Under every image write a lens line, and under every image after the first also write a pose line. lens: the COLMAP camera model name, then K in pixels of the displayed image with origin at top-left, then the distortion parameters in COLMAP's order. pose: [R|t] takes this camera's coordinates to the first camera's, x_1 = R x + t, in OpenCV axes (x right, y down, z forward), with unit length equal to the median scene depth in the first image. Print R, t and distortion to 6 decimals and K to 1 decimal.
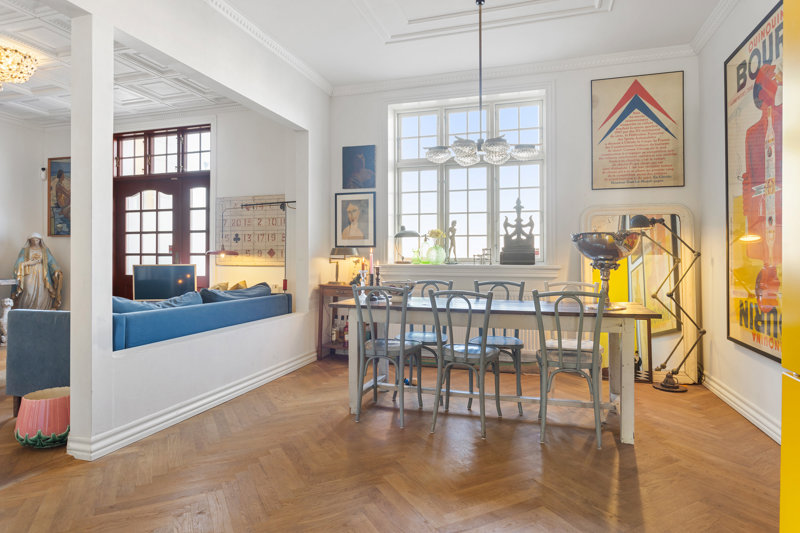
lens RADIAL K [[459.3, 0, 408.3], [0, 459.3, 255.2], [0, 0, 1]] dist [-0.003729, 0.000870]
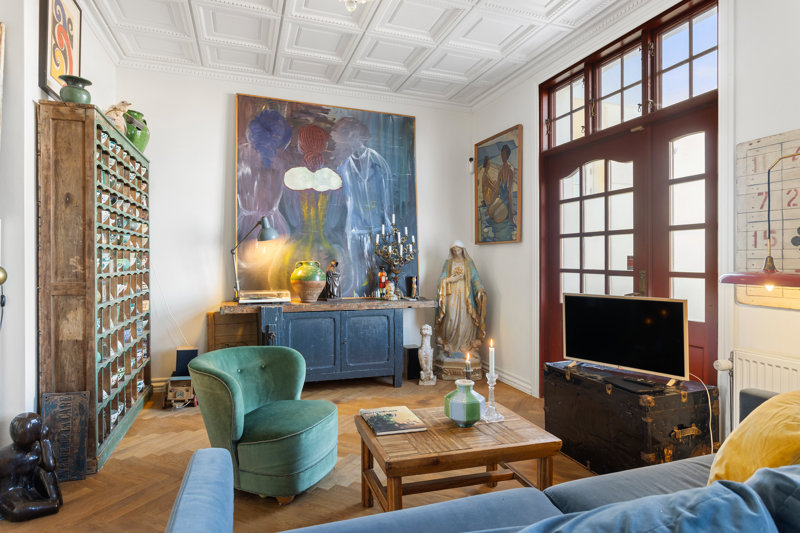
lens RADIAL K [[459.3, 0, 408.3], [0, 459.3, 255.2], [0, 0, 1]] dist [-0.003729, 0.000870]
pose [[0.598907, -0.005269, -0.800801, -0.248347], [0.003713, 0.999986, -0.003803, -0.021736], [0.800810, -0.000696, 0.598919, 0.478839]]
